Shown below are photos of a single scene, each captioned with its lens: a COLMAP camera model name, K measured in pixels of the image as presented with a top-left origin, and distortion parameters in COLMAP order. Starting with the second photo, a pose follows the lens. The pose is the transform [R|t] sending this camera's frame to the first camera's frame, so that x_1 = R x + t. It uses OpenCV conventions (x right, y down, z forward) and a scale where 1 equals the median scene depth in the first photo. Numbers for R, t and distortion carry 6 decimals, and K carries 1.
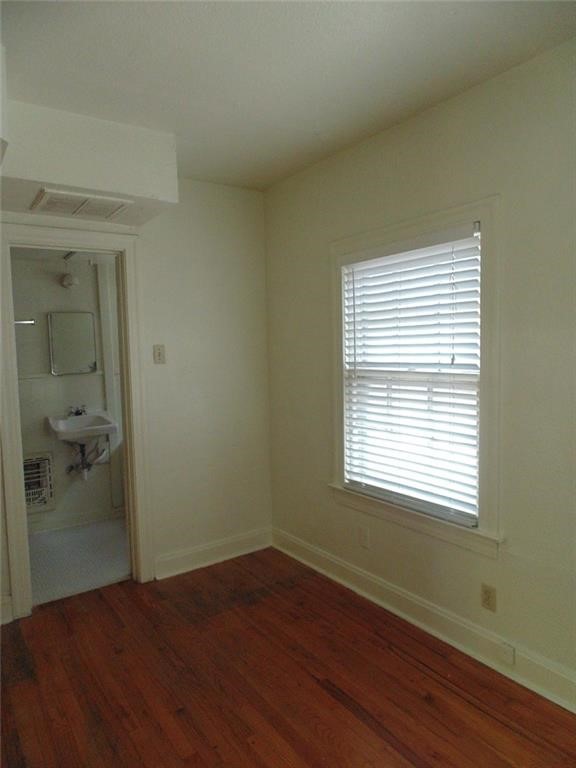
lens RADIAL K [[511.0, 0, 288.0], [0, 511.0, 384.0], [0, 0, 1]] dist [-0.017343, 0.000576]
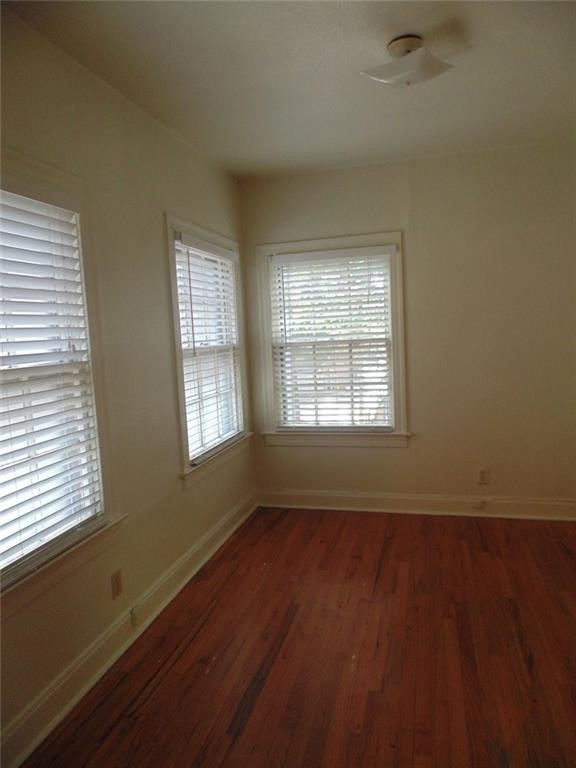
lens RADIAL K [[511.0, 0, 288.0], [0, 511.0, 384.0], [0, 0, 1]] dist [-0.017343, 0.000576]
pose [[-0.695435, 0.000641, 0.718589, -0.485741], [0.076848, 0.994331, 0.073485, -0.017014], [-0.714468, 0.106326, -0.691542, 1.227772]]
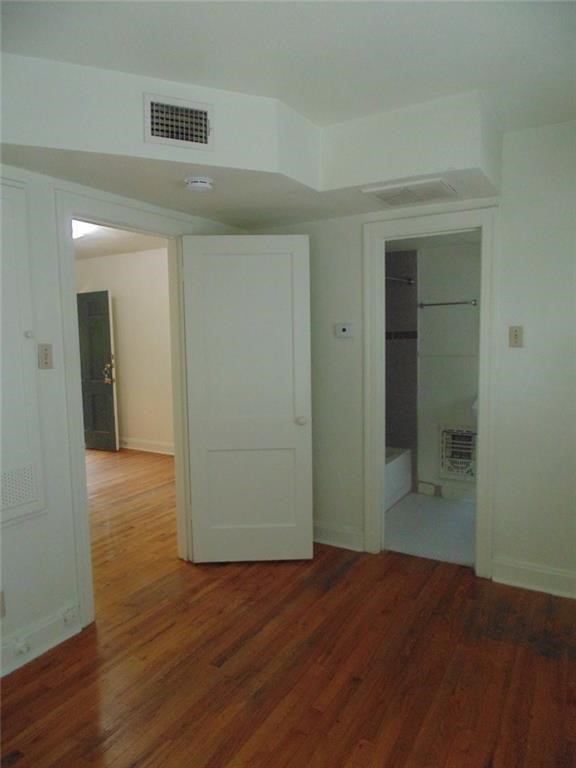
lens RADIAL K [[511.0, 0, 288.0], [0, 511.0, 384.0], [0, 0, 1]] dist [-0.017343, 0.000576]
pose [[0.413231, 0.109108, -0.904066, 0.481598], [-0.067093, 0.993746, 0.089264, -0.035244], [0.908151, 0.023770, 0.417967, 0.332011]]
